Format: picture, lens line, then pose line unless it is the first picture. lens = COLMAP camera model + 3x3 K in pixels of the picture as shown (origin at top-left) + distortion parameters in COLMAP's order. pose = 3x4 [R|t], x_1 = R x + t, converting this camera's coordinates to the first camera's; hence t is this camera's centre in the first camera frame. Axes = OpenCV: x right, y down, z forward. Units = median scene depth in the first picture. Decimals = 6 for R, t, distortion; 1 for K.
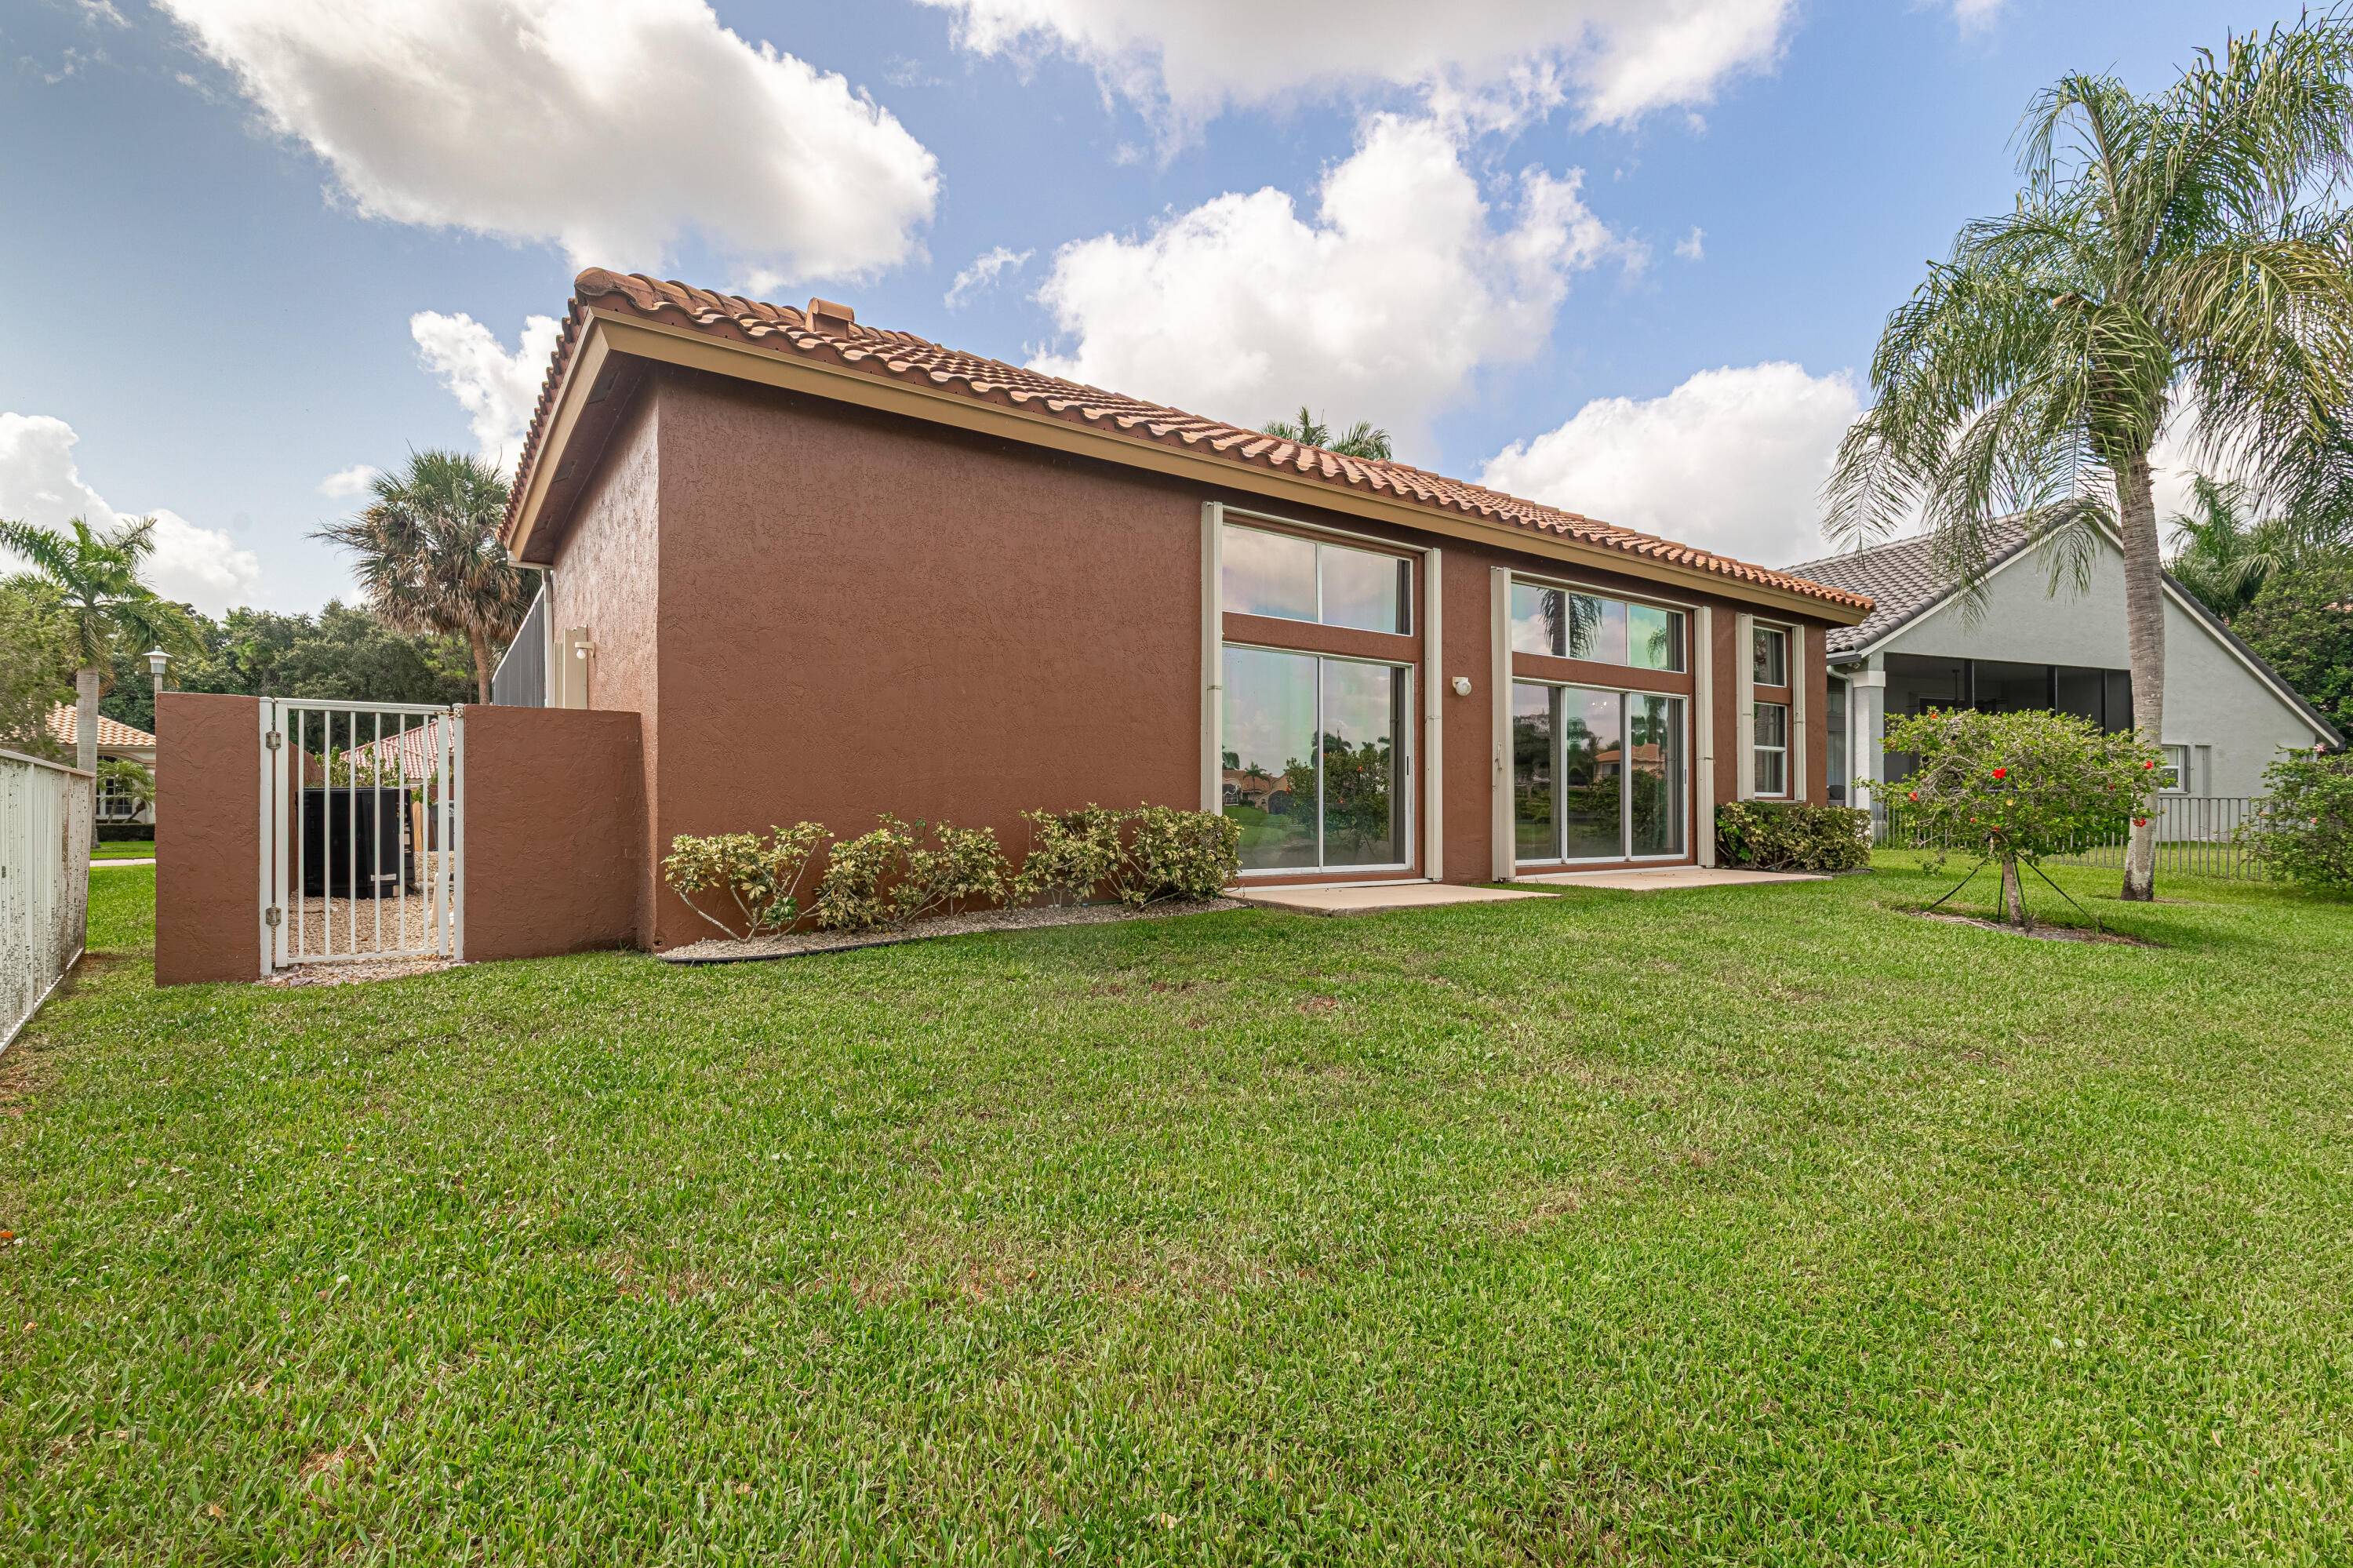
lens RADIAL K [[1075.0, 0, 1165.0], [0, 1075.0, 800.2], [0, 0, 1]] dist [0.000597, -0.000446]
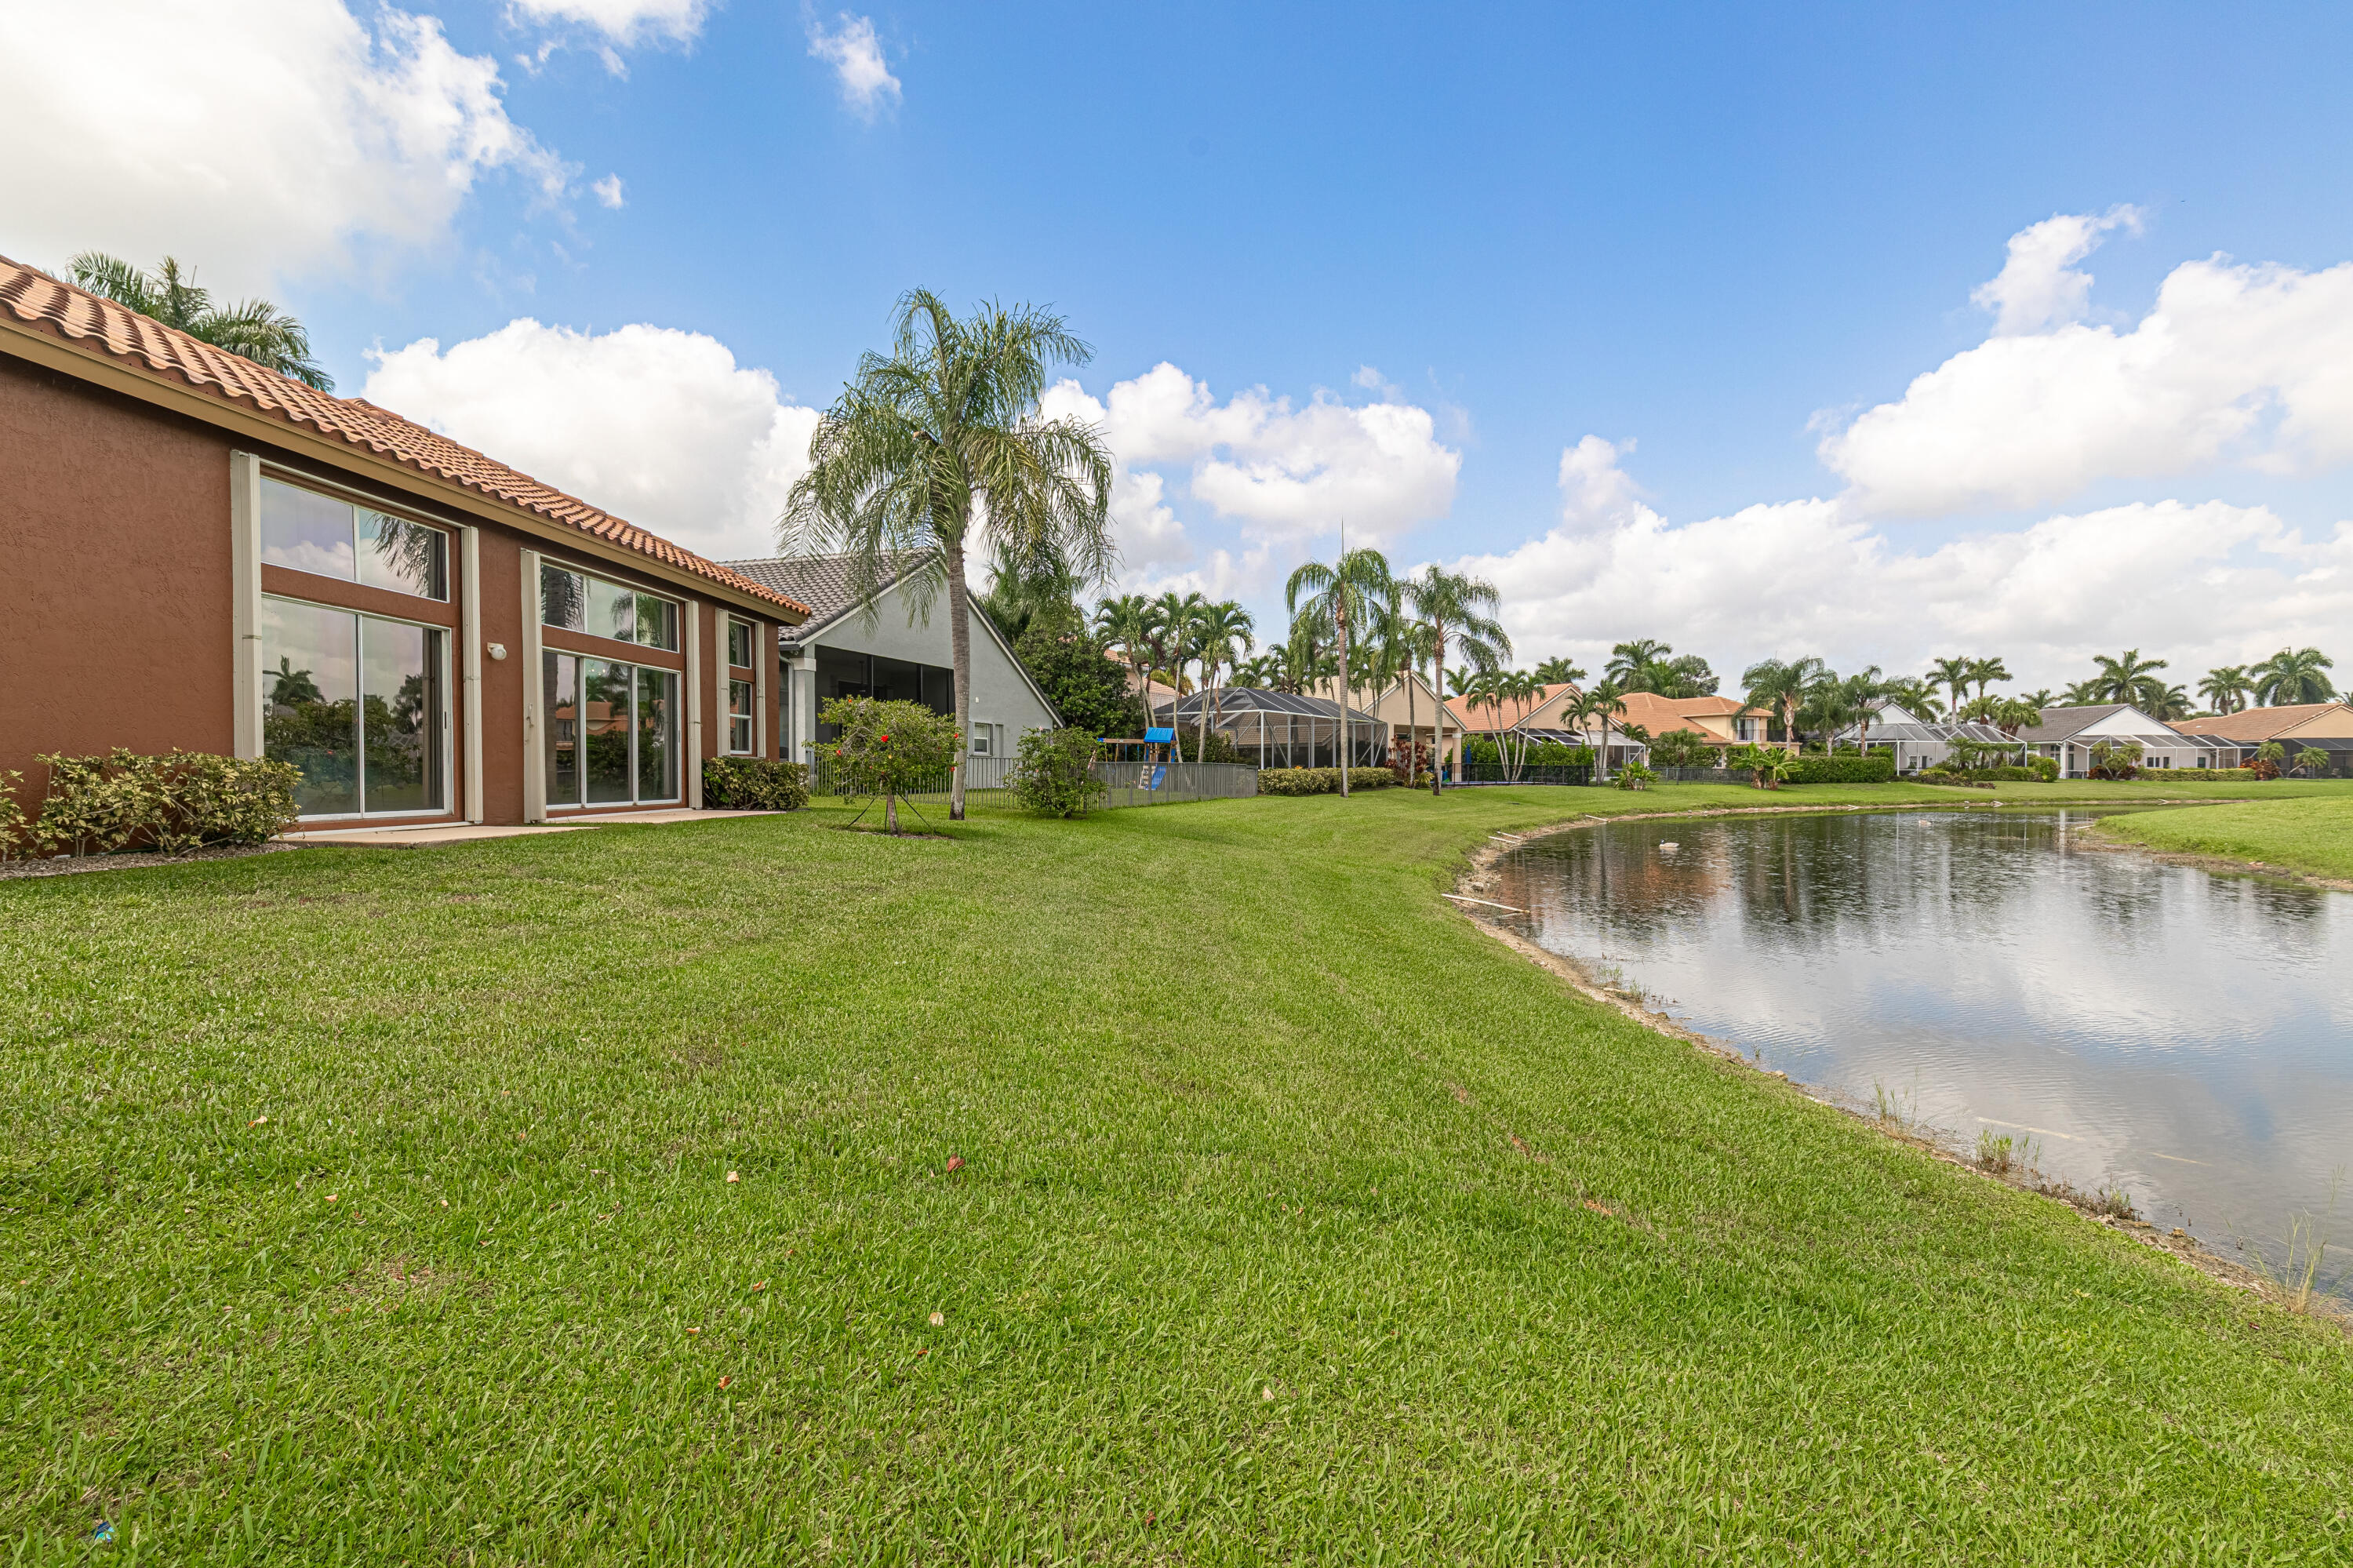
lens RADIAL K [[1075.0, 0, 1165.0], [0, 1075.0, 800.2], [0, 0, 1]] dist [0.000597, -0.000446]
pose [[0.614726, -0.022847, 0.788410, -0.179890], [-0.005368, 0.999436, 0.033148, 0.008844], [-0.788722, -0.024609, 0.614257, -0.244730]]
